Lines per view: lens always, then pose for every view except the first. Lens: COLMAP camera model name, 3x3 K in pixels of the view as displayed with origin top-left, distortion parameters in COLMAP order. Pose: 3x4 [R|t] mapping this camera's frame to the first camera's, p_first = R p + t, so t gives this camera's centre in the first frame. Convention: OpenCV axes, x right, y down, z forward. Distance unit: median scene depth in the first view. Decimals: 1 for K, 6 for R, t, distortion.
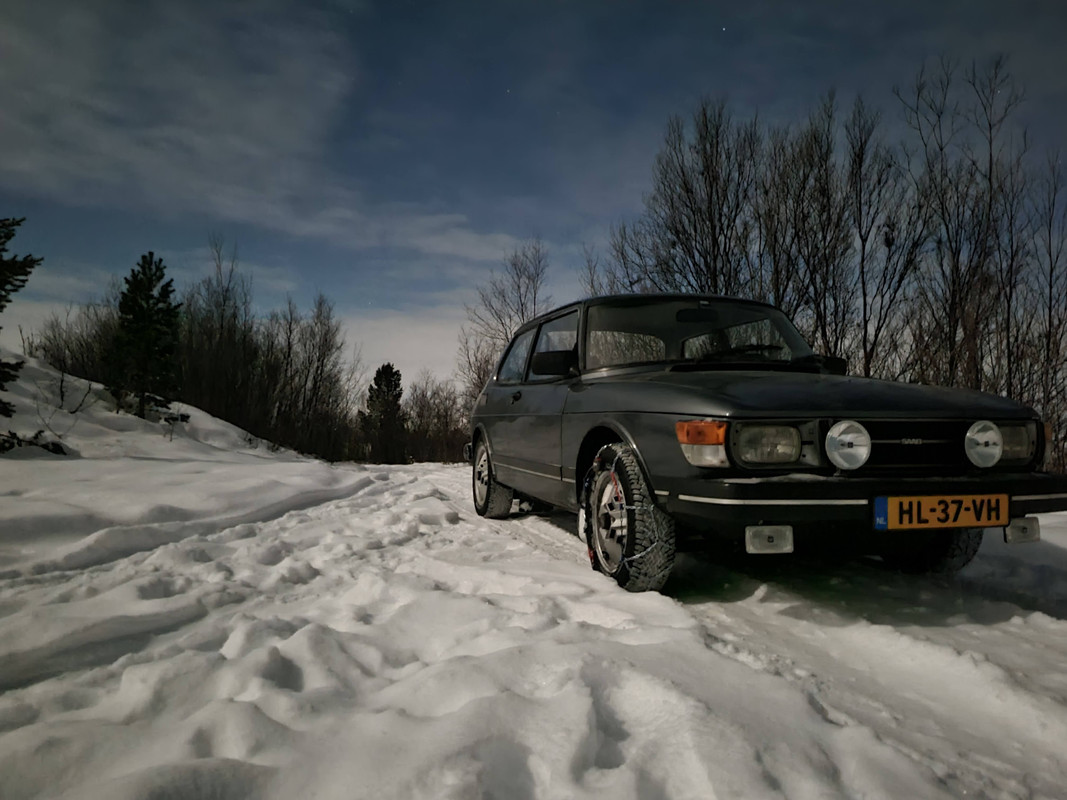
lens RADIAL K [[833.9, 0, 534.5], [0, 833.9, 380.6], [0, 0, 1]] dist [0.048095, 0.009276]
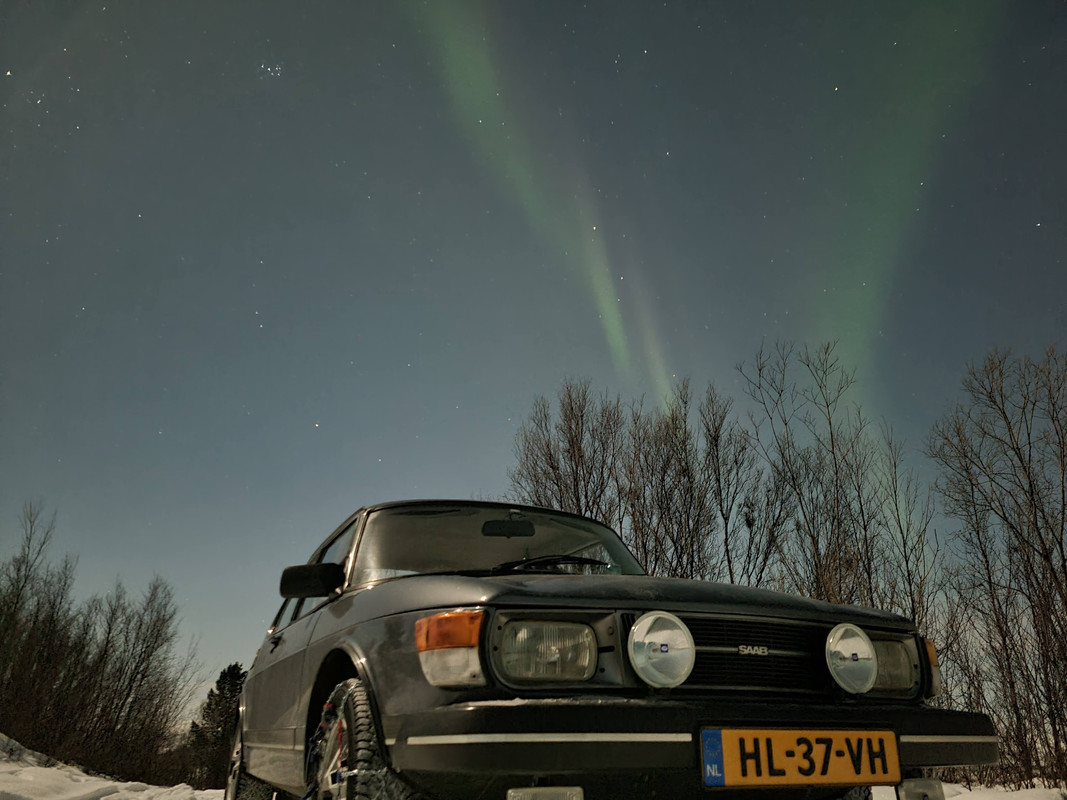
lens RADIAL K [[833.9, 0, 534.5], [0, 833.9, 380.6], [0, 0, 1]] dist [0.048095, 0.009276]
pose [[0.990340, 0.048378, 0.129949, 0.148375], [-0.000807, 0.939158, -0.343483, 0.088852], [-0.138660, 0.340060, 0.930125, 0.269782]]
